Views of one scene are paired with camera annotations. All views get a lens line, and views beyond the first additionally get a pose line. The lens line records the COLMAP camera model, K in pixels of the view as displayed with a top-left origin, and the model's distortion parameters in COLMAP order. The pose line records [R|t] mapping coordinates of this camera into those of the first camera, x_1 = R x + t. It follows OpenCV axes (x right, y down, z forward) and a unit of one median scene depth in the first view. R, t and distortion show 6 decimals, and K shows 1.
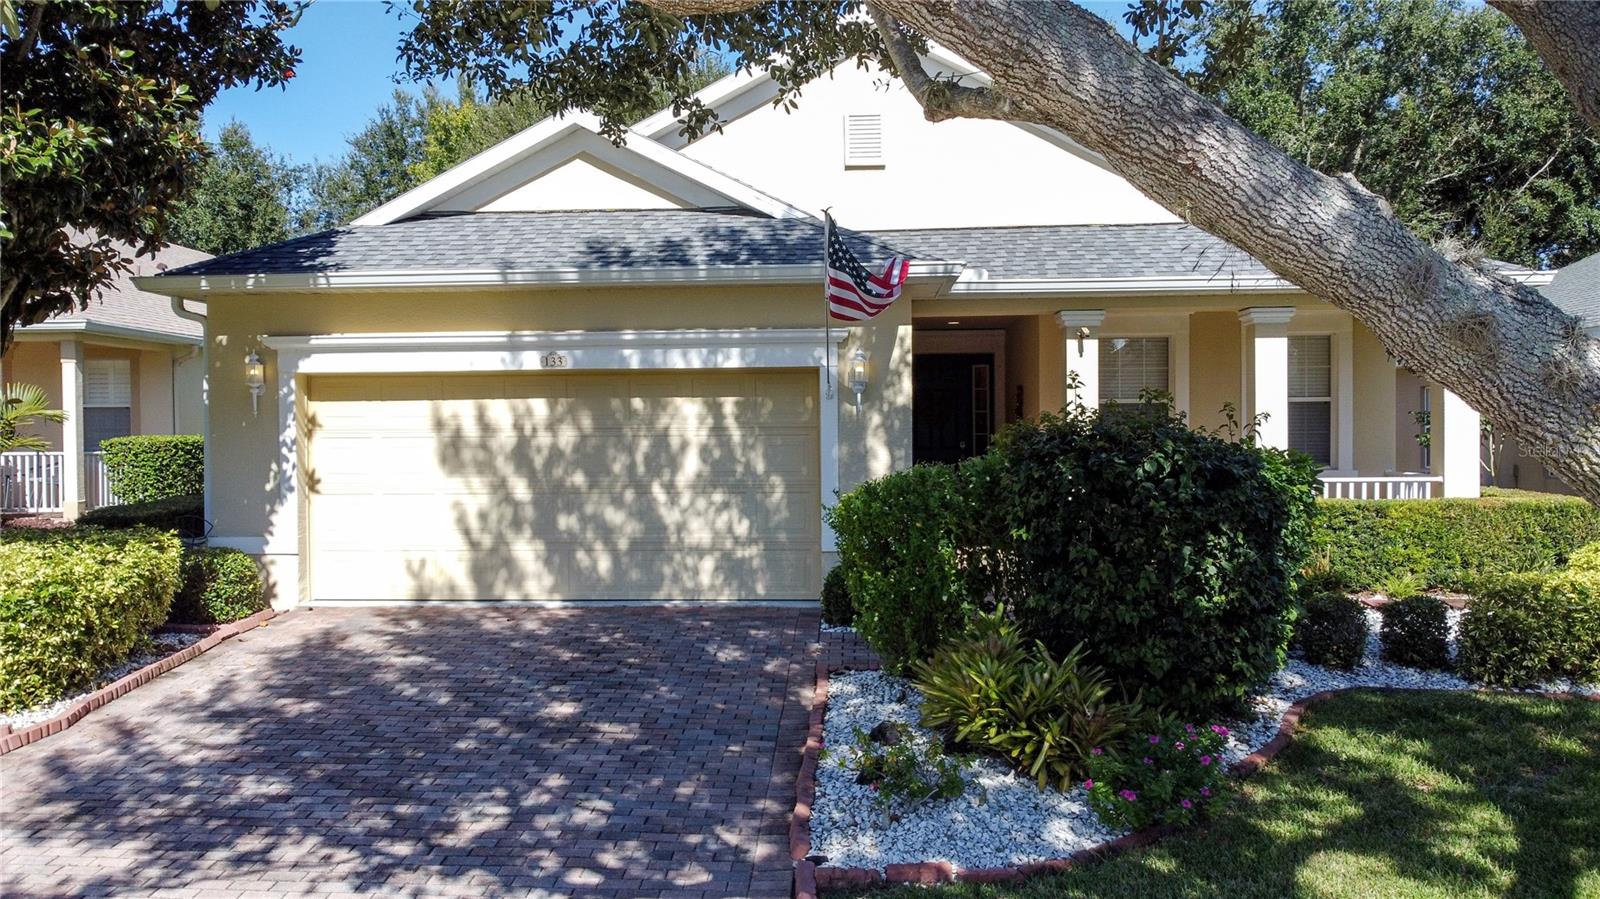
lens RADIAL K [[1209.3, 0, 800.4], [0, 1209.3, 453.7], [0, 0, 1]] dist [0.005944, -0.011764]
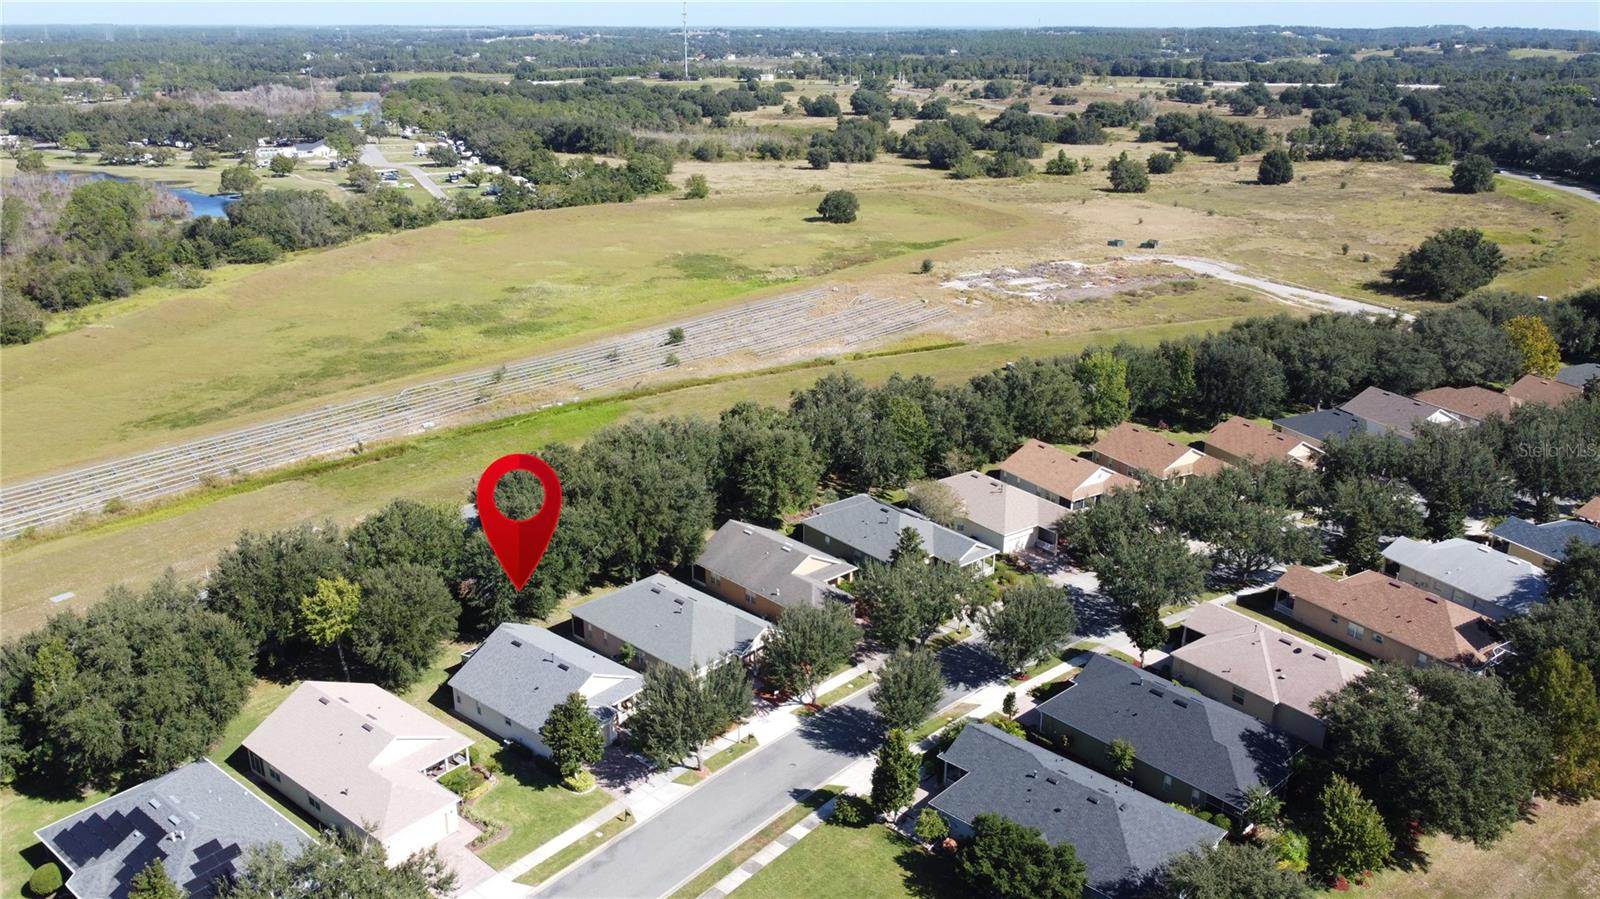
lens RADIAL K [[1209.3, 0, 807.5], [0, 1209.3, 438.9], [0, 0, 1]] dist [0.005944, -0.011764]
pose [[0.588293, -0.249309, 0.769257, -6.103875], [0.002573, 0.951860, 0.306522, -5.354015], [-0.808643, -0.178345, 0.560615, -5.503766]]
